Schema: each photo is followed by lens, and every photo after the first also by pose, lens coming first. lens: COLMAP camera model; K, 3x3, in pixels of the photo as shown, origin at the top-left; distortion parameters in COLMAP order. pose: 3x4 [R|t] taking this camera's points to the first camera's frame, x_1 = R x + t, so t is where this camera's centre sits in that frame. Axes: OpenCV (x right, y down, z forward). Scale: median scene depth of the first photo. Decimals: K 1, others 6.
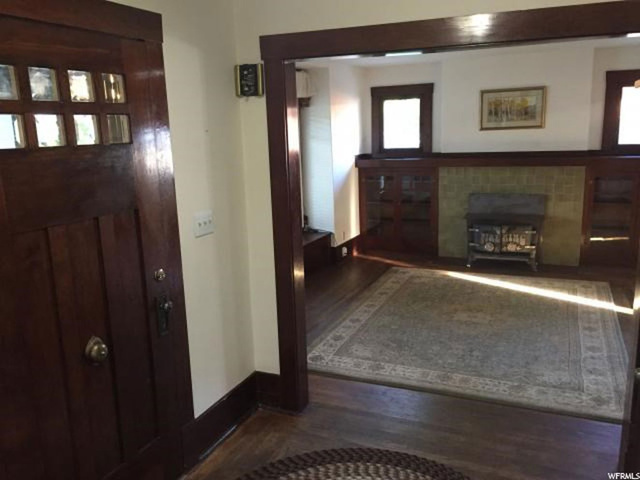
lens RADIAL K [[544.7, 0, 320.0], [0, 544.7, 240.0], [0, 0, 1]] dist [0.065932, -0.079689]
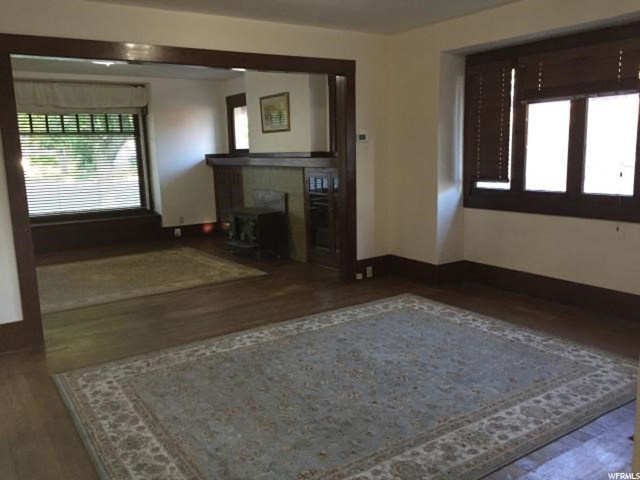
lens RADIAL K [[544.7, 0, 320.0], [0, 544.7, 240.0], [0, 0, 1]] dist [0.065932, -0.079689]
pose [[0.847626, 0.098974, -0.521282, 1.268310], [-0.107747, 0.994086, 0.013541, -0.015616], [0.519539, 0.044689, 0.853277, 0.162060]]
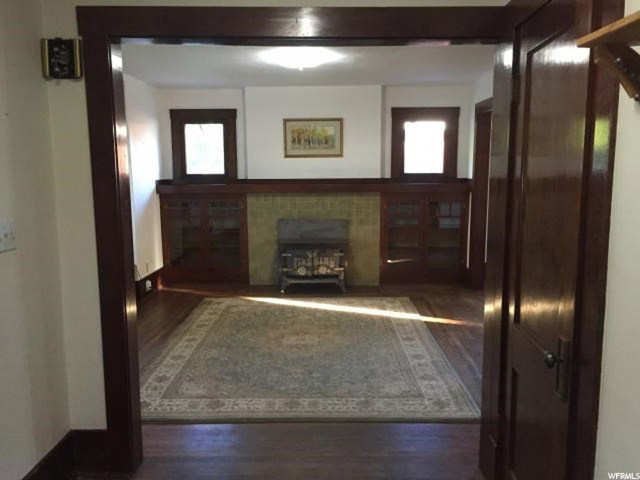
lens RADIAL K [[544.7, 0, 320.0], [0, 544.7, 240.0], [0, 0, 1]] dist [0.065932, -0.079689]
pose [[0.921533, -0.026236, 0.387412, -0.055779], [0.054339, 0.996610, -0.061764, 0.023412], [-0.384478, 0.077969, 0.919835, 0.074500]]
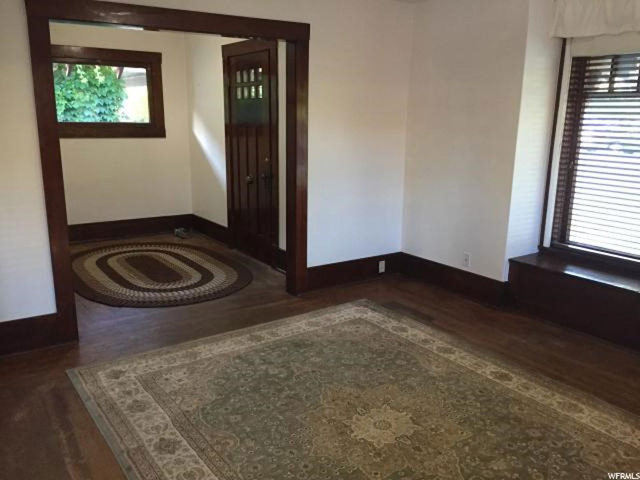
lens RADIAL K [[544.7, 0, 320.0], [0, 544.7, 240.0], [0, 0, 1]] dist [0.065932, -0.079689]
pose [[-0.514174, 0.220607, -0.828829, 0.669268], [-0.168177, 0.921663, 0.349647, -0.202377], [0.841036, 0.319170, -0.436794, 1.025987]]
